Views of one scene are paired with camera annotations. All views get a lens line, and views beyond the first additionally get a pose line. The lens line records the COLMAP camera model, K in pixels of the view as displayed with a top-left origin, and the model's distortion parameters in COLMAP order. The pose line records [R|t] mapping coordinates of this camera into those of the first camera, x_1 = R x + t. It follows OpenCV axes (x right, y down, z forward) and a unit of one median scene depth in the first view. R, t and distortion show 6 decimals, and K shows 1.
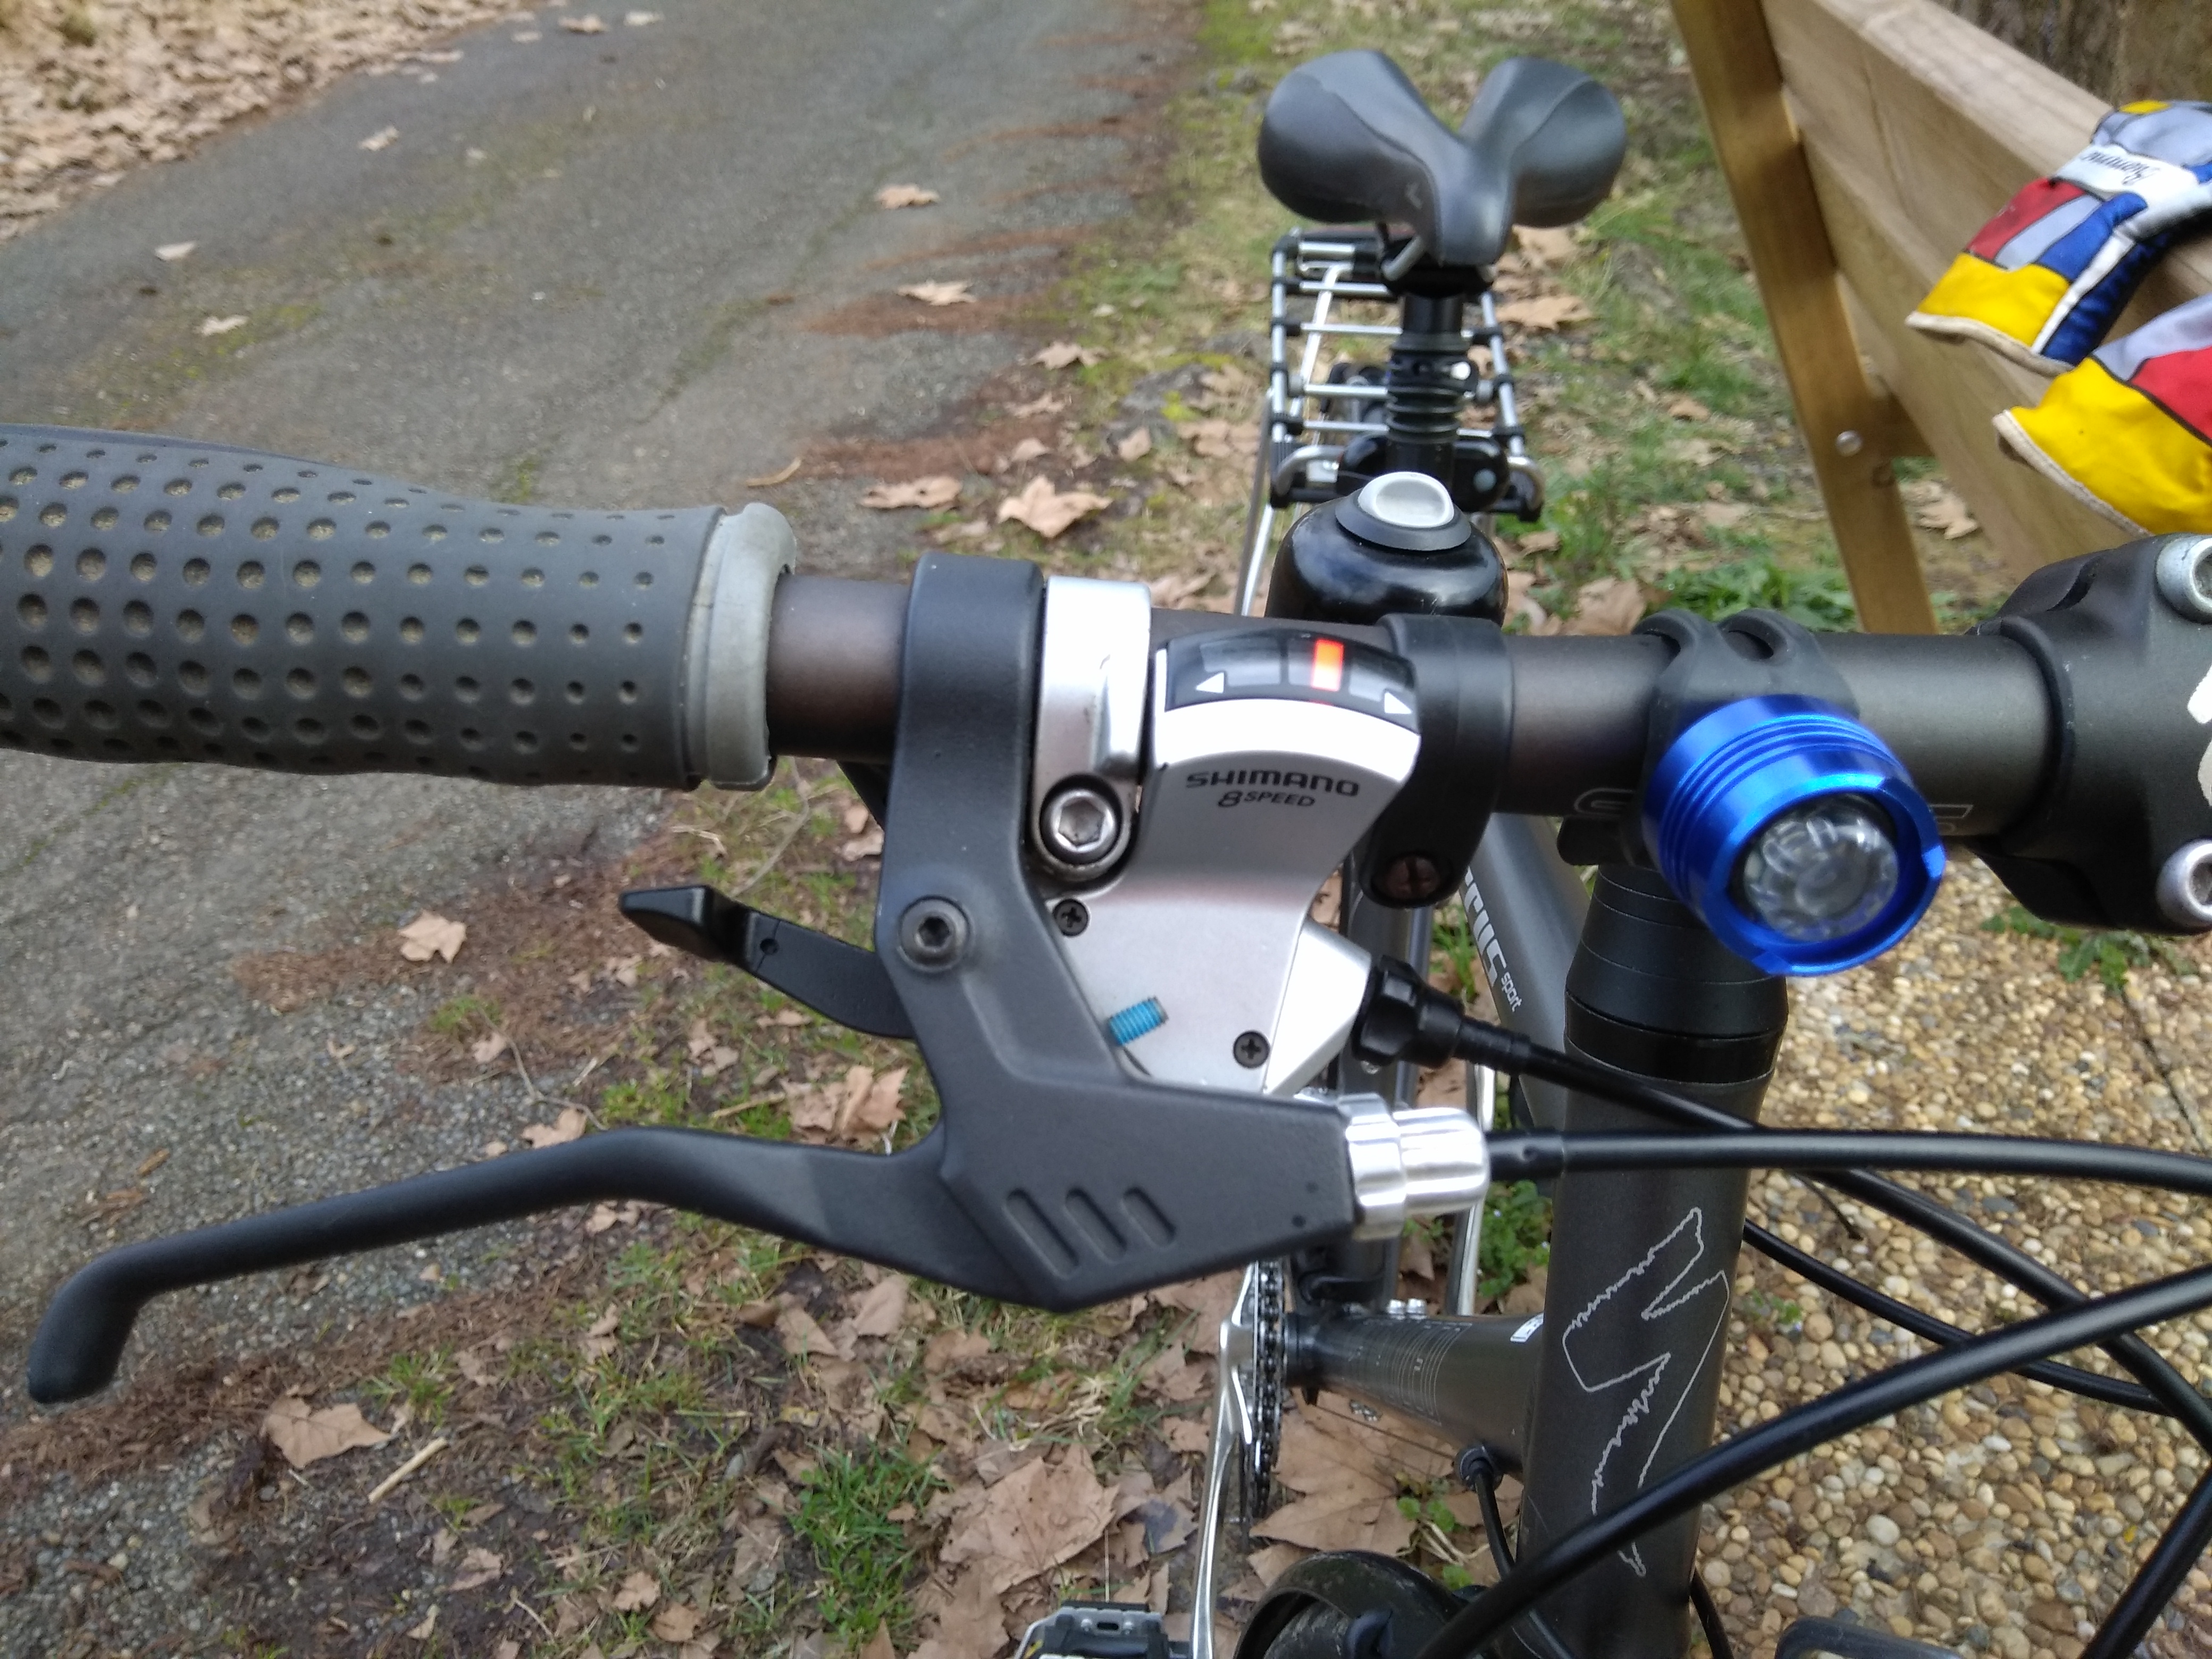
lens RADIAL K [[1769.1, 0, 1080.3], [0, 1769.1, 821.1], [0, 0, 1]] dist [0.092211, -0.136064]
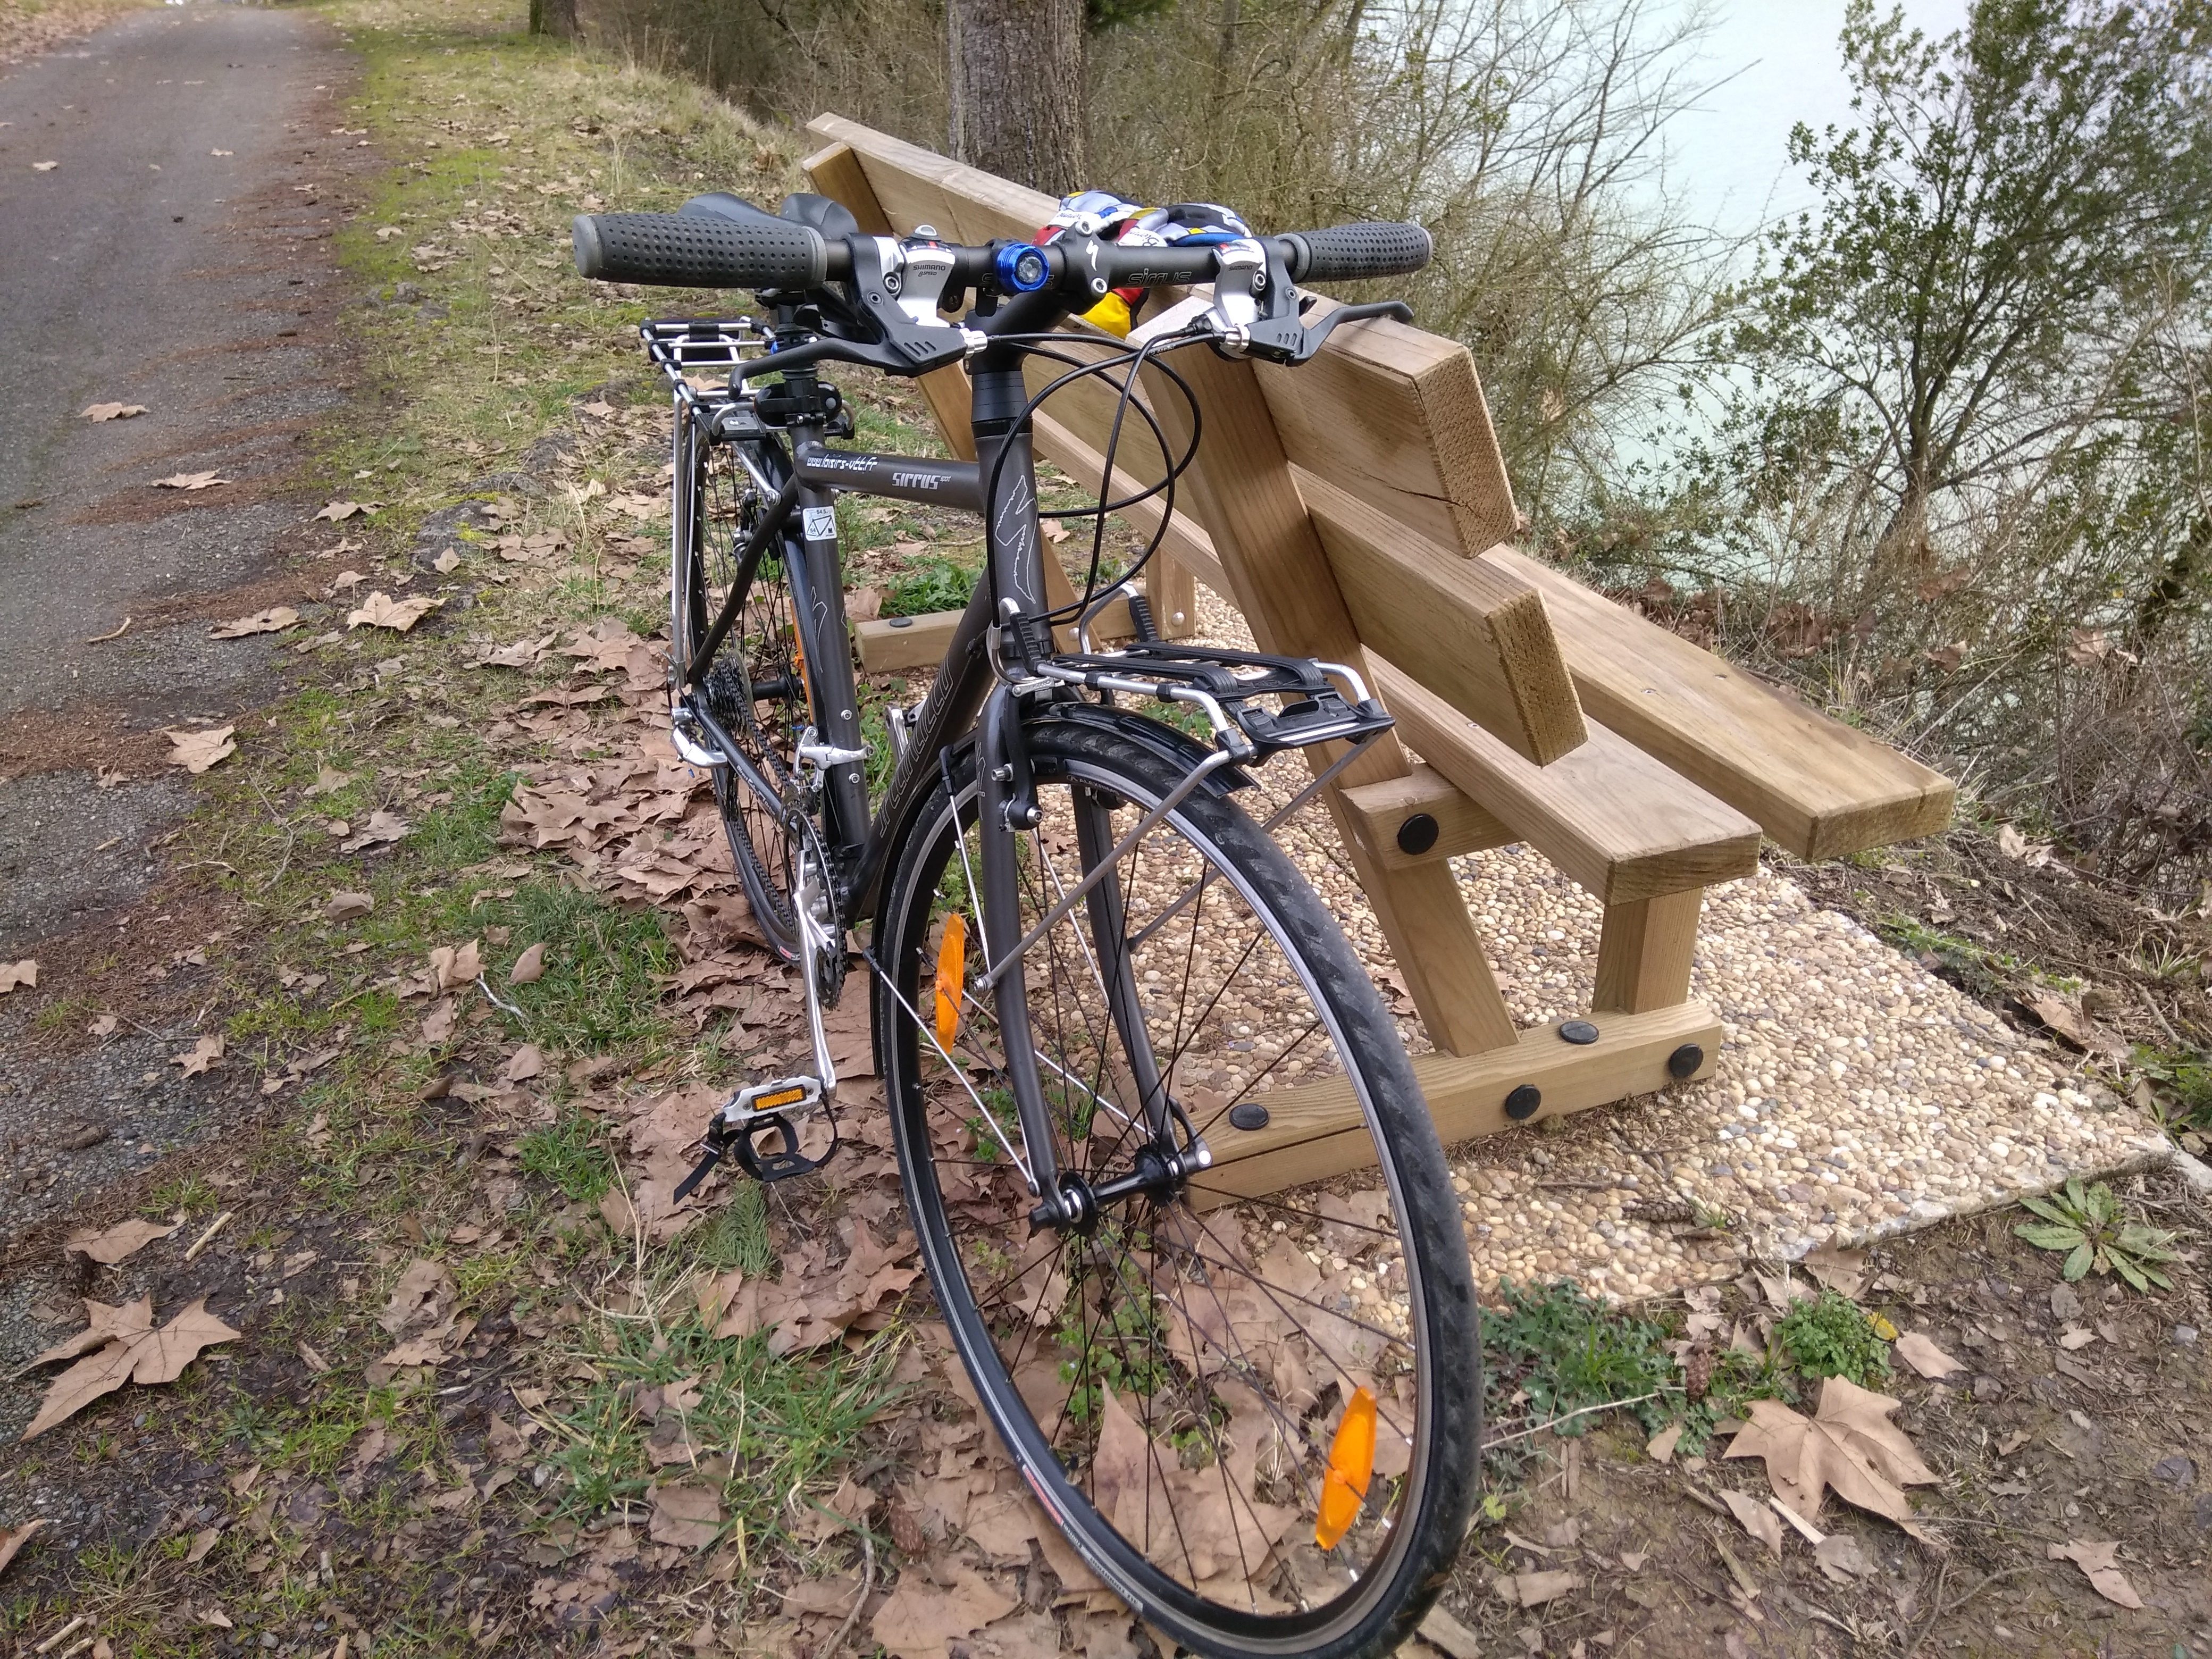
lens RADIAL K [[1769.1, 0, 1137.2], [0, 1769.1, 817.0], [0, 0, 1]] dist [0.092211, -0.136064]
pose [[0.869499, -0.199271, 0.451955, -0.154935], [0.249750, 0.966791, -0.054217, 0.149600], [-0.426142, 0.160018, 0.890392, -0.276441]]
